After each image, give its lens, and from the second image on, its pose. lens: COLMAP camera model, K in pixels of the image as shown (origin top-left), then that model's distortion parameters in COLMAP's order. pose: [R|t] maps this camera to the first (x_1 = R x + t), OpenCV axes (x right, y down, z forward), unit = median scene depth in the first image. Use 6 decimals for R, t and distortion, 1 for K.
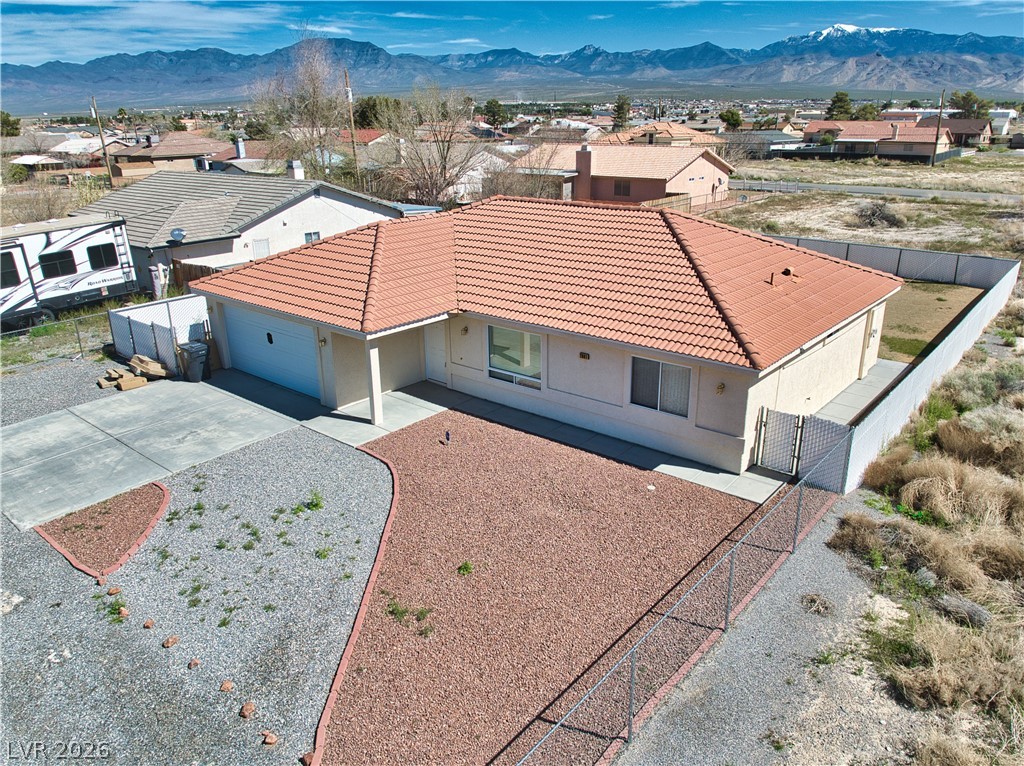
lens RADIAL K [[738.6, 0, 514.1], [0, 738.6, 424.2], [0, 0, 1]] dist [-0.041359, 0.002080]
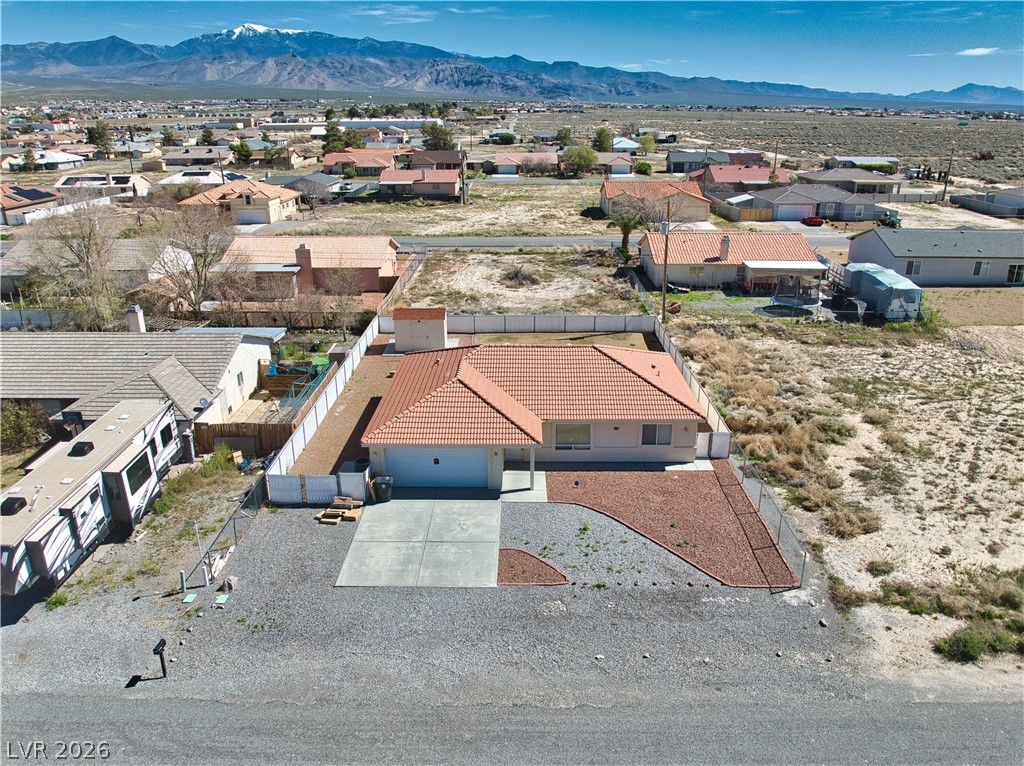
lens RADIAL K [[738.6, 0, 514.1], [0, 738.6, 424.2], [0, 0, 1]] dist [-0.041359, 0.002080]
pose [[0.772068, -0.239896, 0.588524, -1.337377], [0.238634, 0.967692, 0.081397, -0.337313], [-0.589037, 0.077597, 0.804372, -0.524074]]
